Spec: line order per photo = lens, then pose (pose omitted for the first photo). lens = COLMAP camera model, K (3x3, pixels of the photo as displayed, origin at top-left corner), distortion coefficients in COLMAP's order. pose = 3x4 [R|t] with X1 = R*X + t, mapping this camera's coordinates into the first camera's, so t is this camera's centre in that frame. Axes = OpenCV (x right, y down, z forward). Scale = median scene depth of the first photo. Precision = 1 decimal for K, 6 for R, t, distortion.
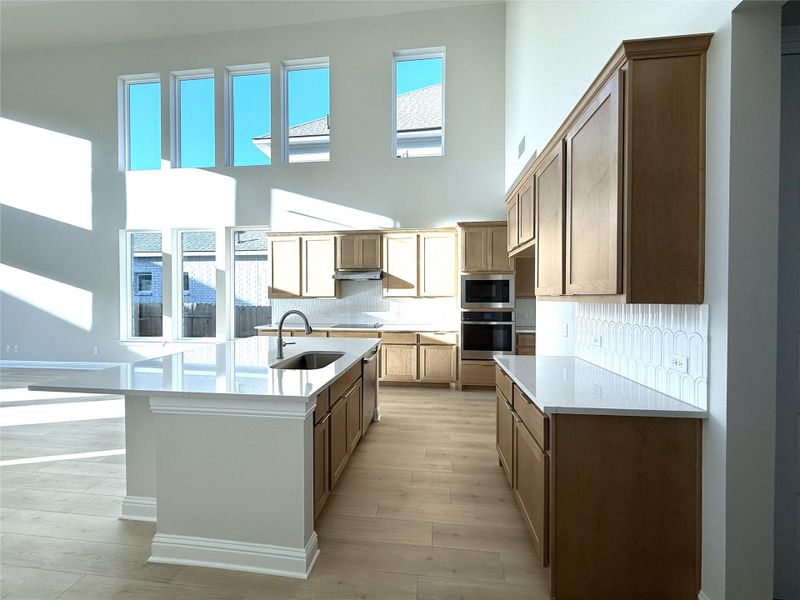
lens RADIAL K [[311.0, 0, 400.2], [0, 311.0, 302.3], [0, 0, 1]] dist [-0.006582, -0.000498]
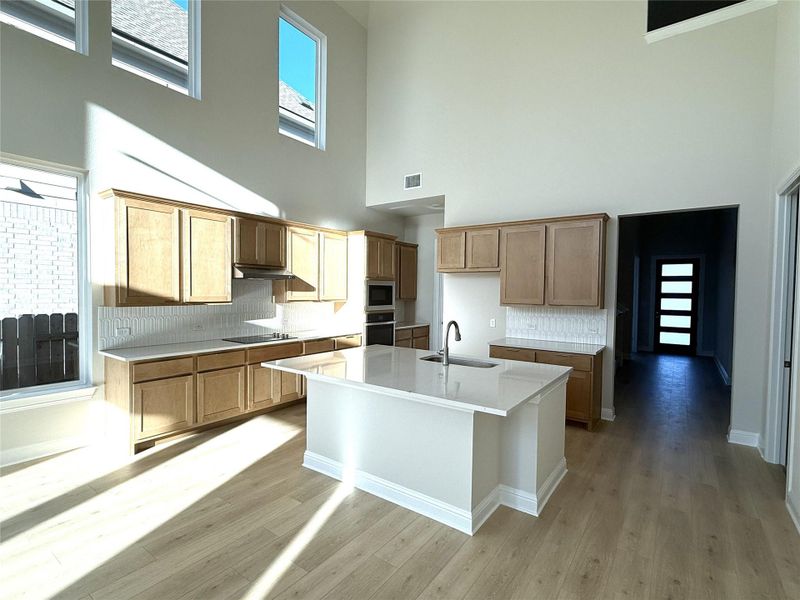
lens RADIAL K [[385.3, 0, 398.7], [0, 385.3, 297.0], [0, 0, 1]] dist [0.005496, 0.001162]
pose [[0.500669, -0.008011, 0.865602, -0.900069], [-0.001234, 0.999950, 0.009968, -0.043339], [-0.865638, -0.006059, 0.500634, 0.240941]]
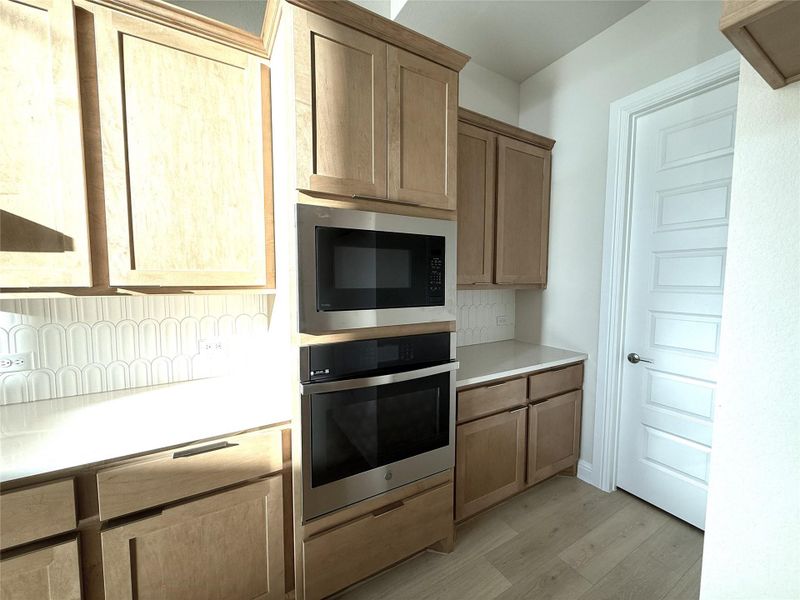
lens RADIAL K [[311.0, 0, 399.6], [0, 311.0, 300.6], [0, 0, 1]] dist [-0.006582, -0.000498]
pose [[0.810131, -0.036501, 0.585111, 0.114730], [0.004945, 0.998450, 0.055440, -0.022731], [-0.586228, -0.042020, 0.809056, 0.750826]]
